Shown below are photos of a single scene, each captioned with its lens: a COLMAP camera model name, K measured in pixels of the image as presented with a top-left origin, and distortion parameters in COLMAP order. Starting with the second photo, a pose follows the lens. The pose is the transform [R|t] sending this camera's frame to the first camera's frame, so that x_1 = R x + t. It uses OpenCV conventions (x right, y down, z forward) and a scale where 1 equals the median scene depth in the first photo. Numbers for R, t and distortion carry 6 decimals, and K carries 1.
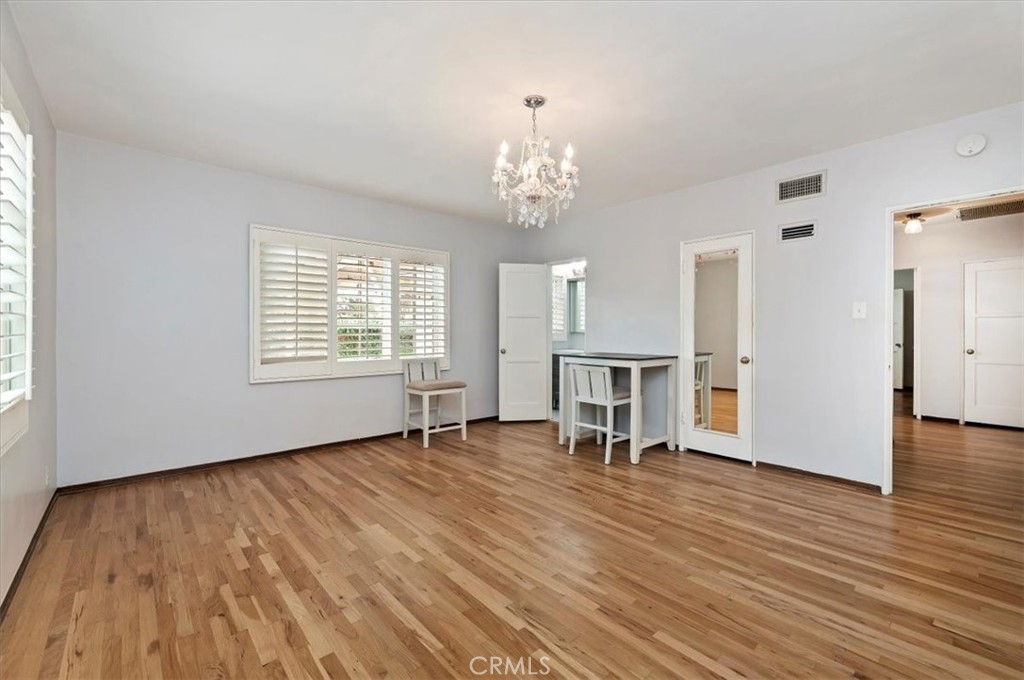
lens RADIAL K [[423.9, 0, 521.1], [0, 423.9, 336.9], [0, 0, 1]] dist [-0.000585, -0.000615]
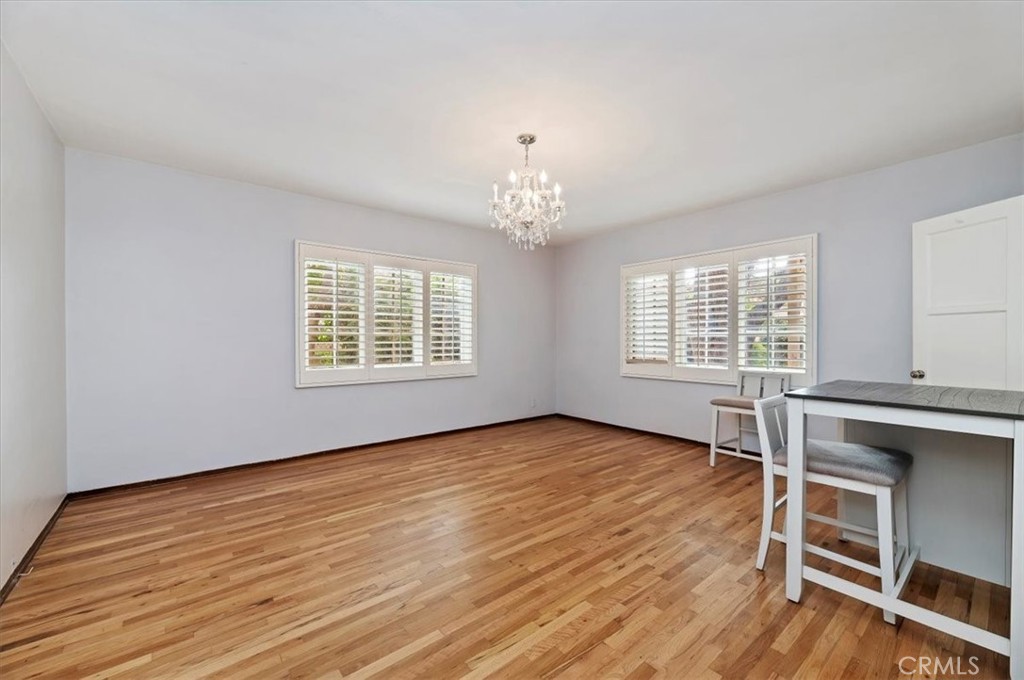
lens RADIAL K [[423.9, 0, 521.2], [0, 423.9, 338.8], [0, 0, 1]] dist [-0.000585, -0.000615]
pose [[-0.043291, -0.004056, -0.999054, 1.014694], [-0.013336, 0.999905, -0.003482, -0.007446], [0.998974, 0.013173, -0.043341, 0.889935]]
